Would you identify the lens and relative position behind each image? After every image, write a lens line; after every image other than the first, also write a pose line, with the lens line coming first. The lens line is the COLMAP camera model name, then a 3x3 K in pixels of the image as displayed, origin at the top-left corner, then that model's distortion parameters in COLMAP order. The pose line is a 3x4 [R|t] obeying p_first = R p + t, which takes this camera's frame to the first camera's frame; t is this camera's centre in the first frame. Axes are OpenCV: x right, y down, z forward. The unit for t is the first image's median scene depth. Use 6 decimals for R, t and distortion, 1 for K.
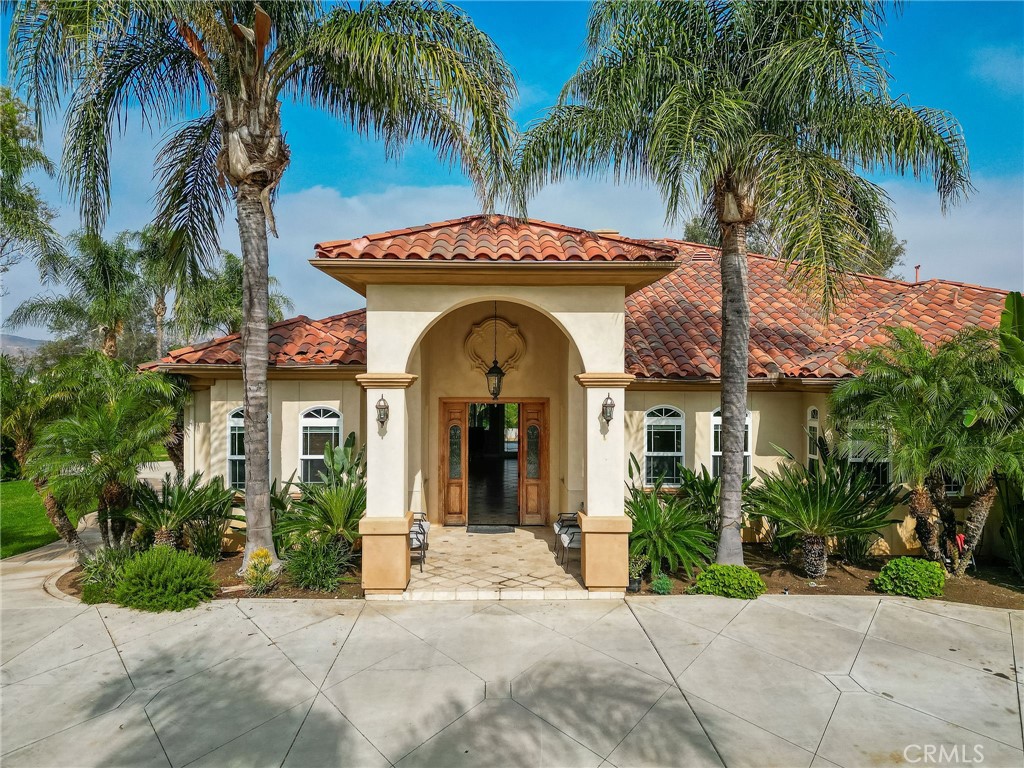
lens RADIAL K [[726.6, 0, 512.0], [0, 726.6, 384.0], [0, 0, 1]] dist [0.083184, -0.080273]
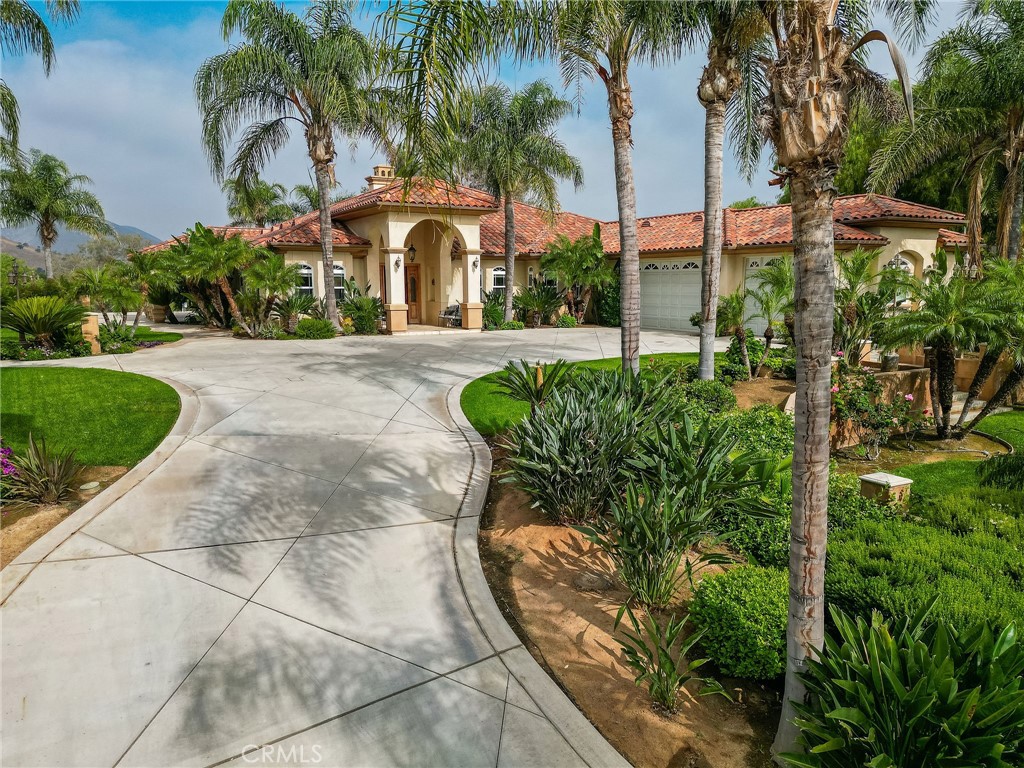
lens RADIAL K [[726.6, 0, 512.0], [0, 726.6, 384.0], [0, 0, 1]] dist [0.083184, -0.080273]
pose [[0.885321, -0.071225, 0.459494, -1.014165], [0.009726, 0.990819, 0.134846, 0.116912], [-0.464879, -0.114913, 0.877885, -1.484439]]
